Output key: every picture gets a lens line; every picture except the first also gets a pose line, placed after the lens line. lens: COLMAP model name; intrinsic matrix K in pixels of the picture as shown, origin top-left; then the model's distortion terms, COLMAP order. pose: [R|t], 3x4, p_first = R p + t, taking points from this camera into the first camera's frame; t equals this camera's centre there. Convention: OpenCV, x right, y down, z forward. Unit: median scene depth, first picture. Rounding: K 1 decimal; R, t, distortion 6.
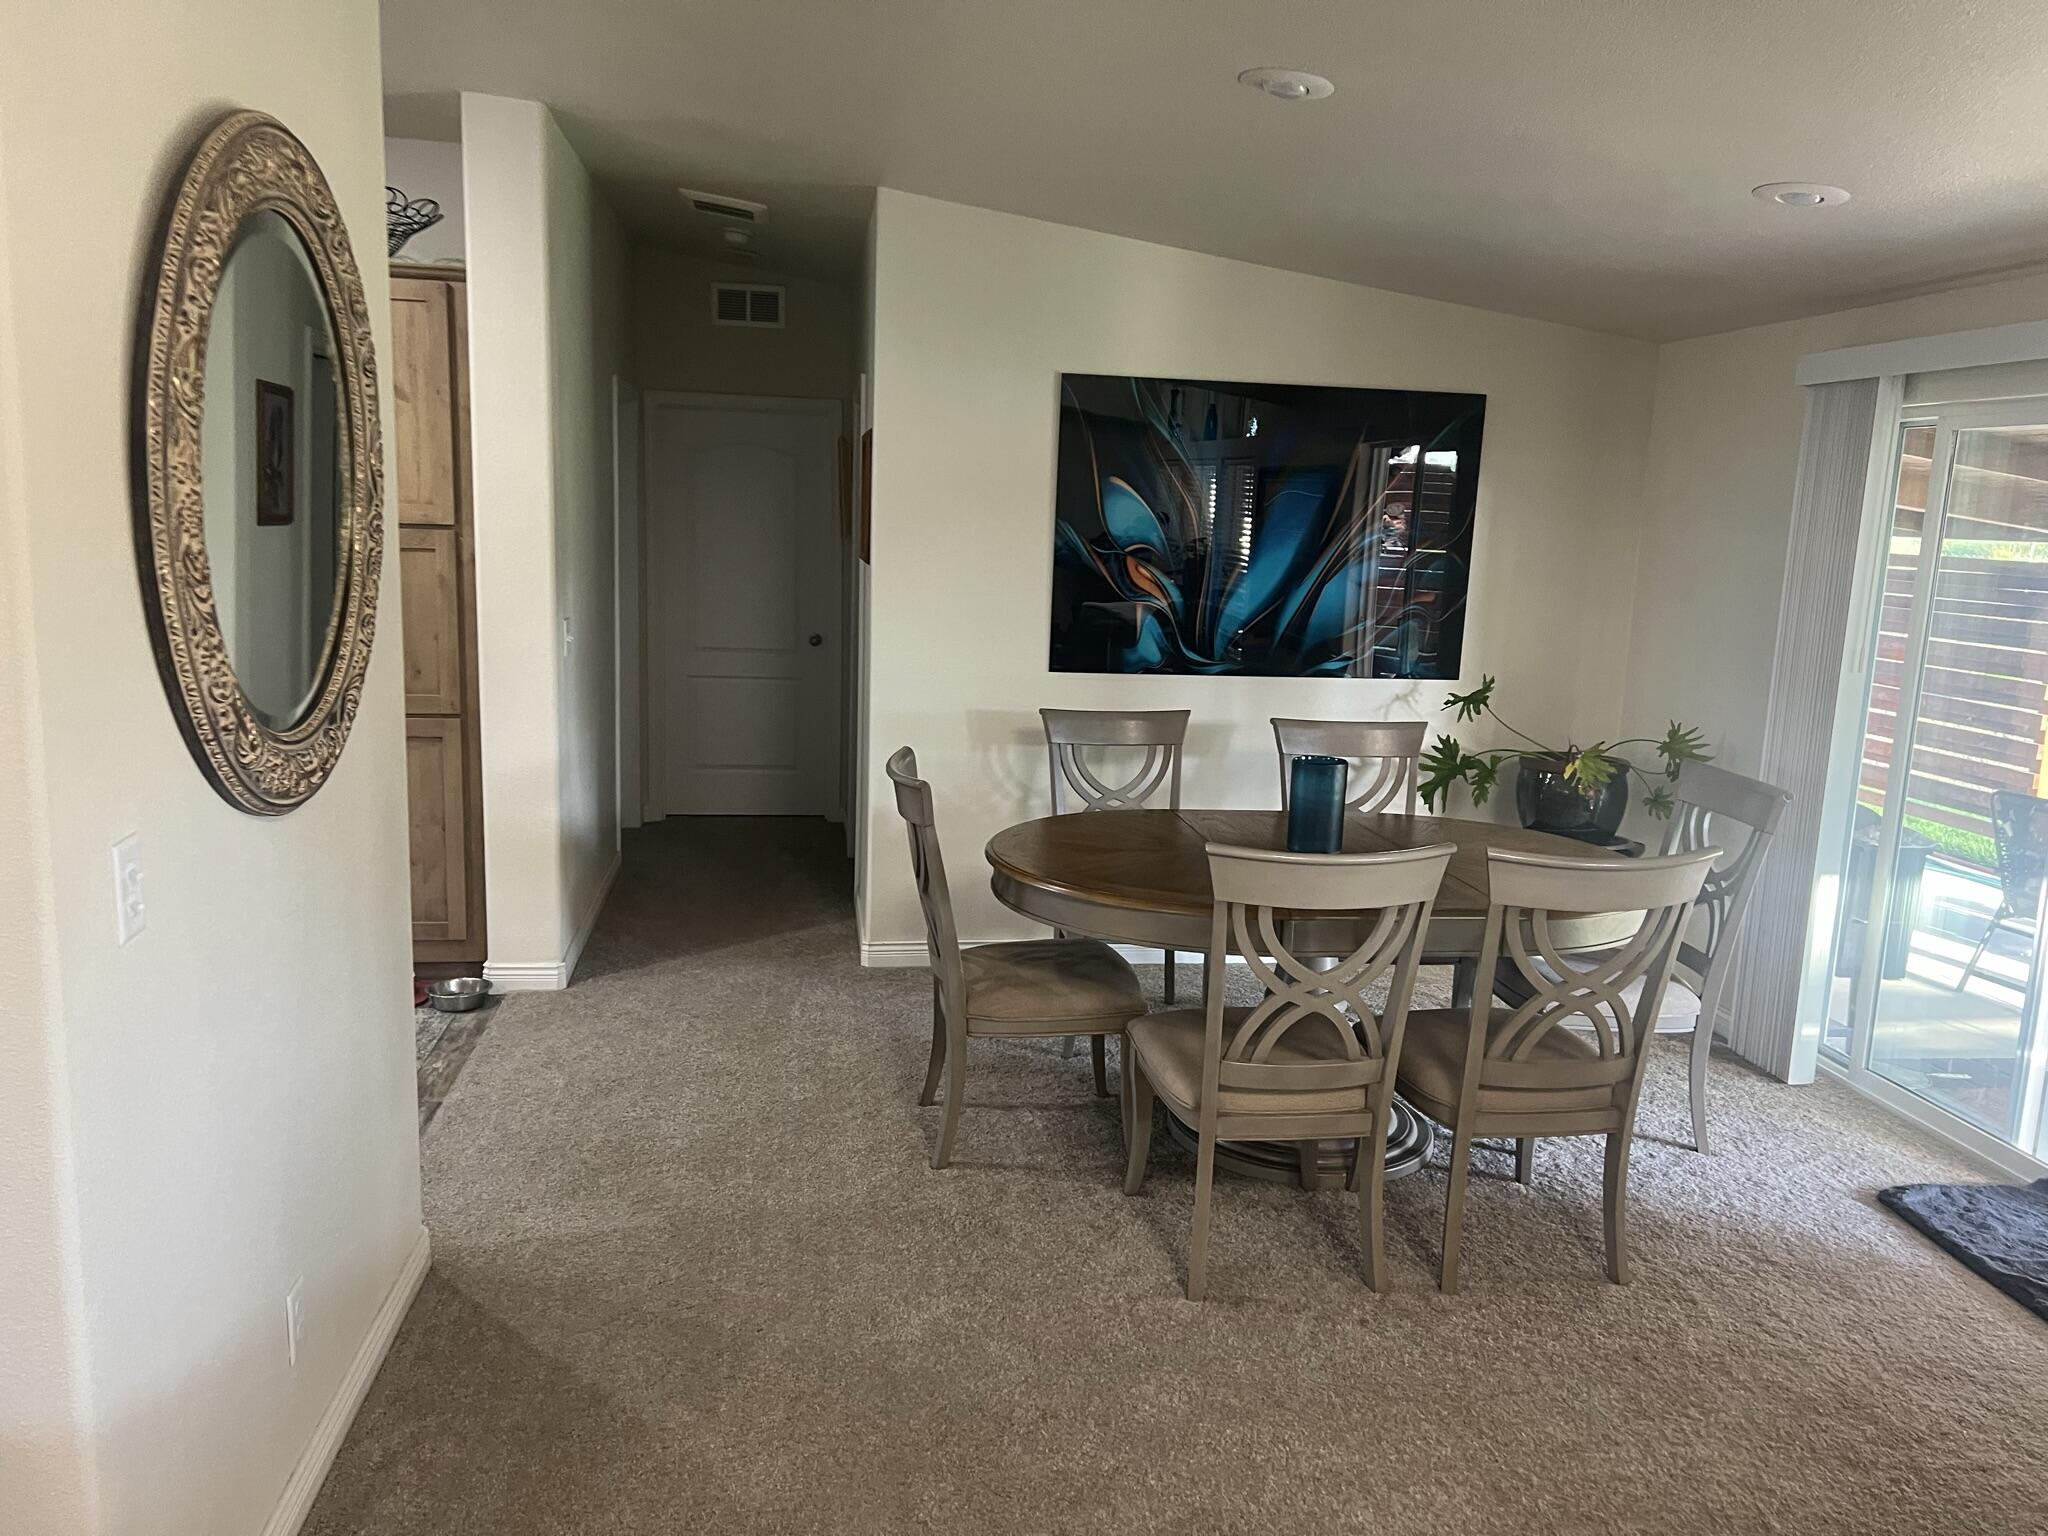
lens RADIAL K [[1535.4, 0, 1065.3], [0, 1535.4, 770.5], [0, 0, 1]] dist [0.044697, -0.067284]
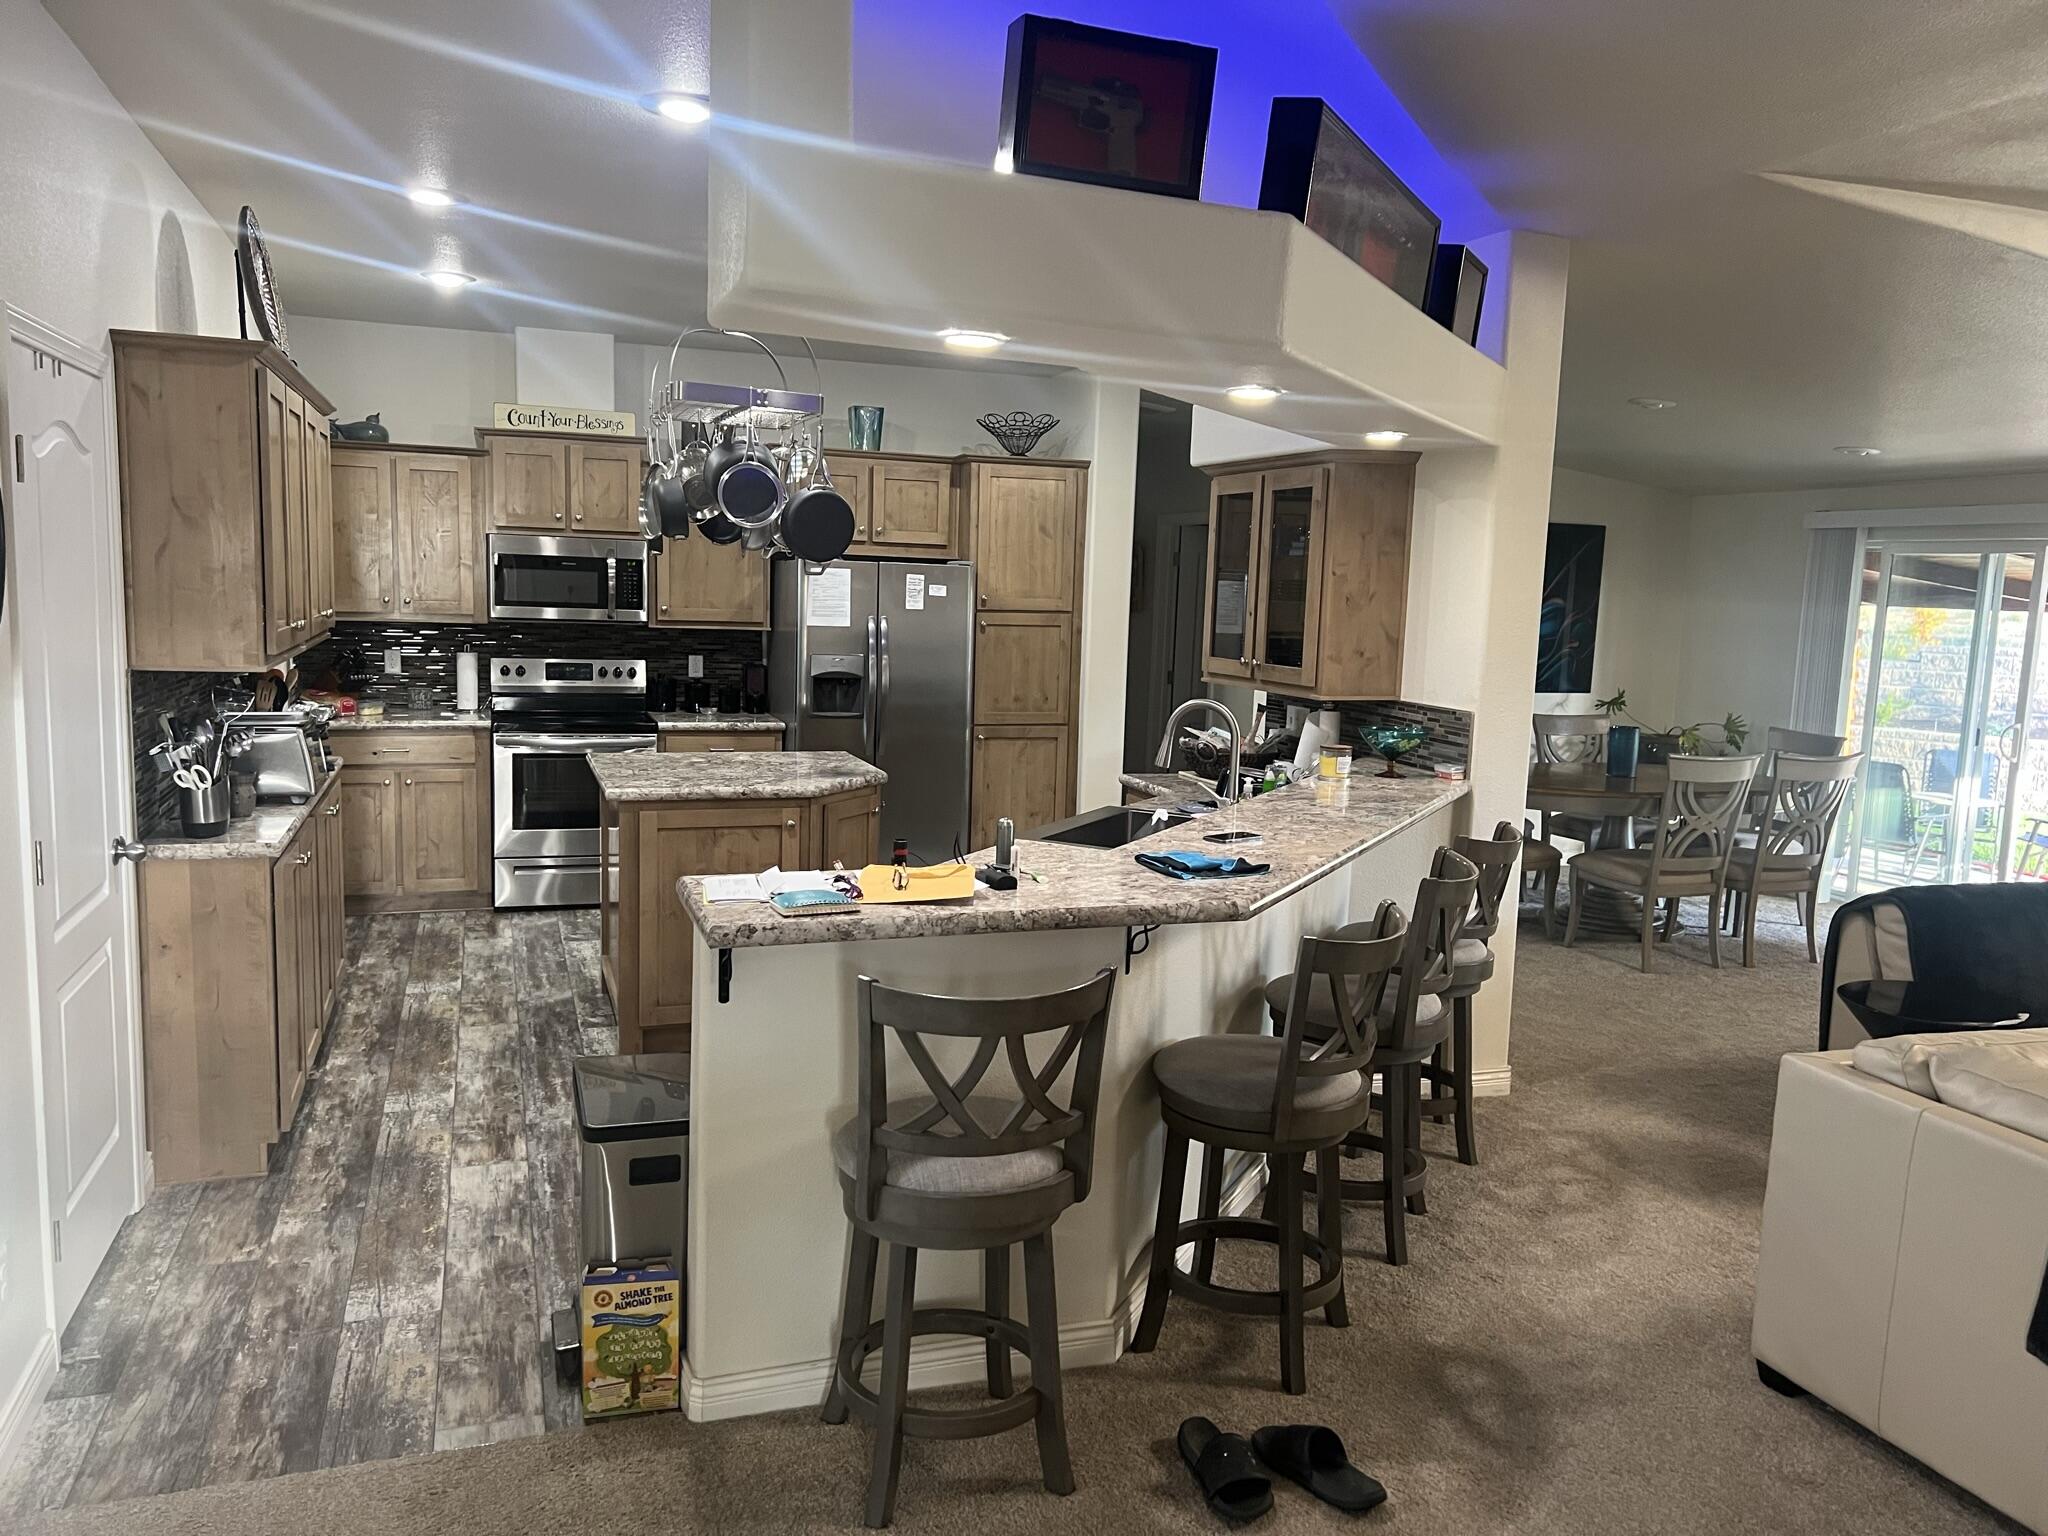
lens RADIAL K [[1552.6, 0, 1026.3], [0, 1552.6, 797.8], [0, 0, 1]] dist [0.052964, -0.057523]
pose [[0.983788, -0.030789, 0.176672, -0.762687], [0.033357, 0.999376, -0.011586, 0.064121], [-0.176205, 0.017292, 0.984202, -0.667287]]
